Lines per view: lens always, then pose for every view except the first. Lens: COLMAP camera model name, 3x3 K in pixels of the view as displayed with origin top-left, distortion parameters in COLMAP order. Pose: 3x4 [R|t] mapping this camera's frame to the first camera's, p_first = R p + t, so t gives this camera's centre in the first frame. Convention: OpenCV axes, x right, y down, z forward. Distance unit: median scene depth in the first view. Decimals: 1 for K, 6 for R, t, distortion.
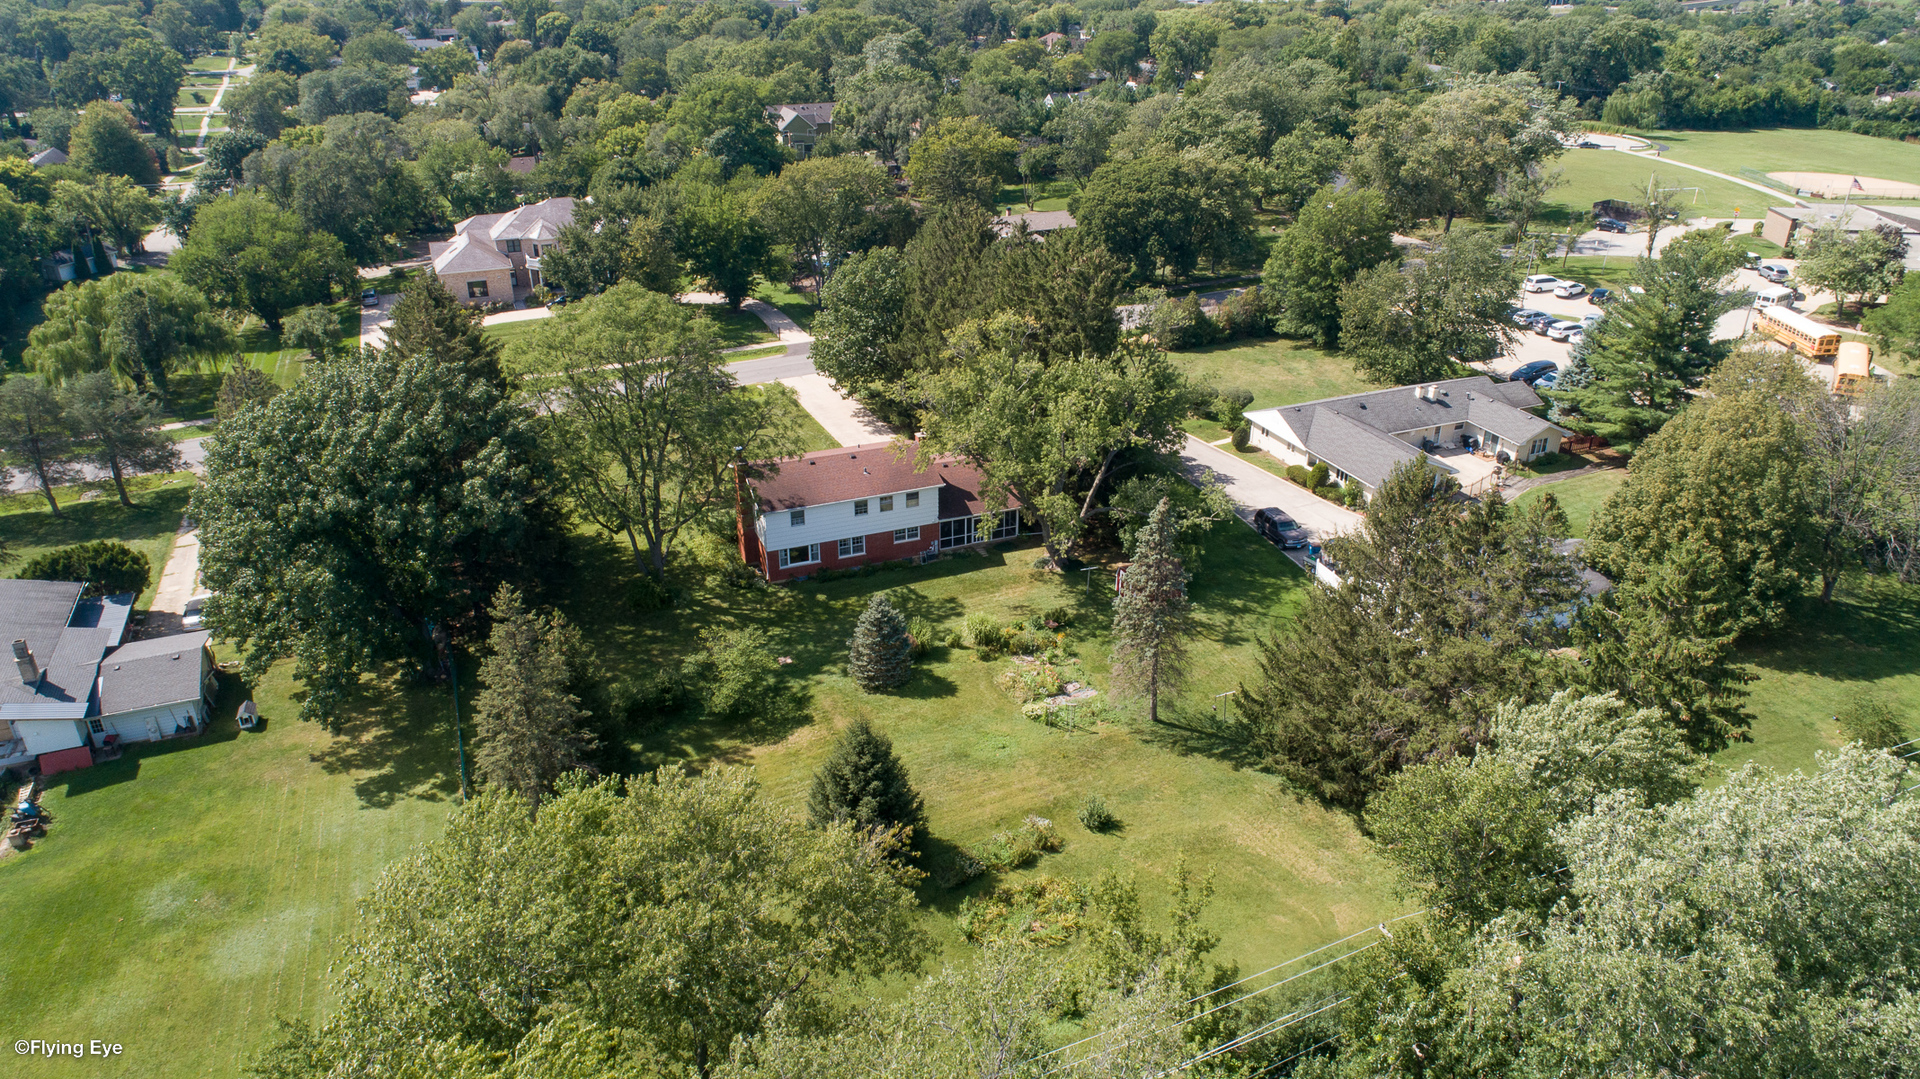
lens RADIAL K [[1286.8, 0, 964.3], [0, 1286.8, 541.8], [0, 0, 1]] dist [-0.019976, 0.011153]
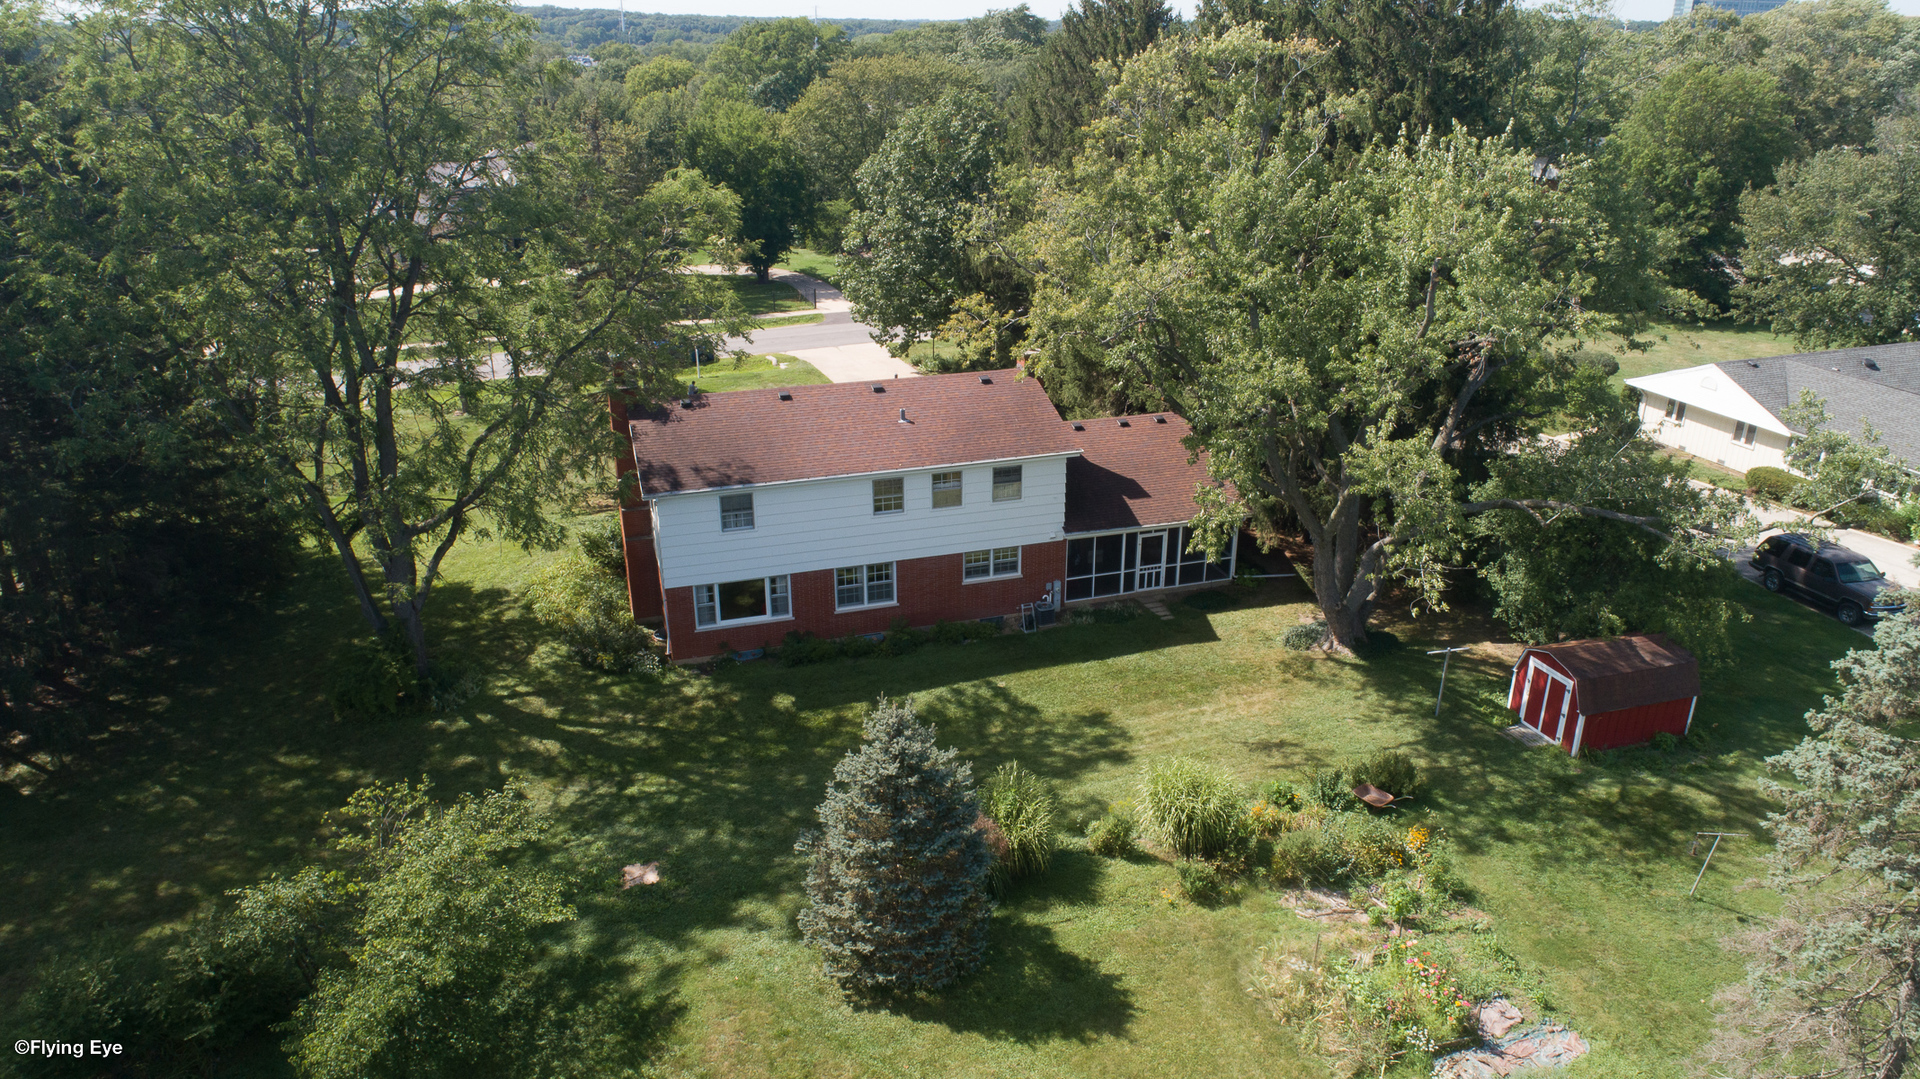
lens RADIAL K [[1286.8, 0, 964.3], [0, 1286.8, 541.8], [0, 0, 1]] dist [-0.019976, 0.011153]
pose [[0.996952, 0.024856, -0.073950, -0.023185], [-0.030466, 0.996663, -0.075728, 0.021850], [0.071821, 0.077750, 0.994383, 0.595517]]
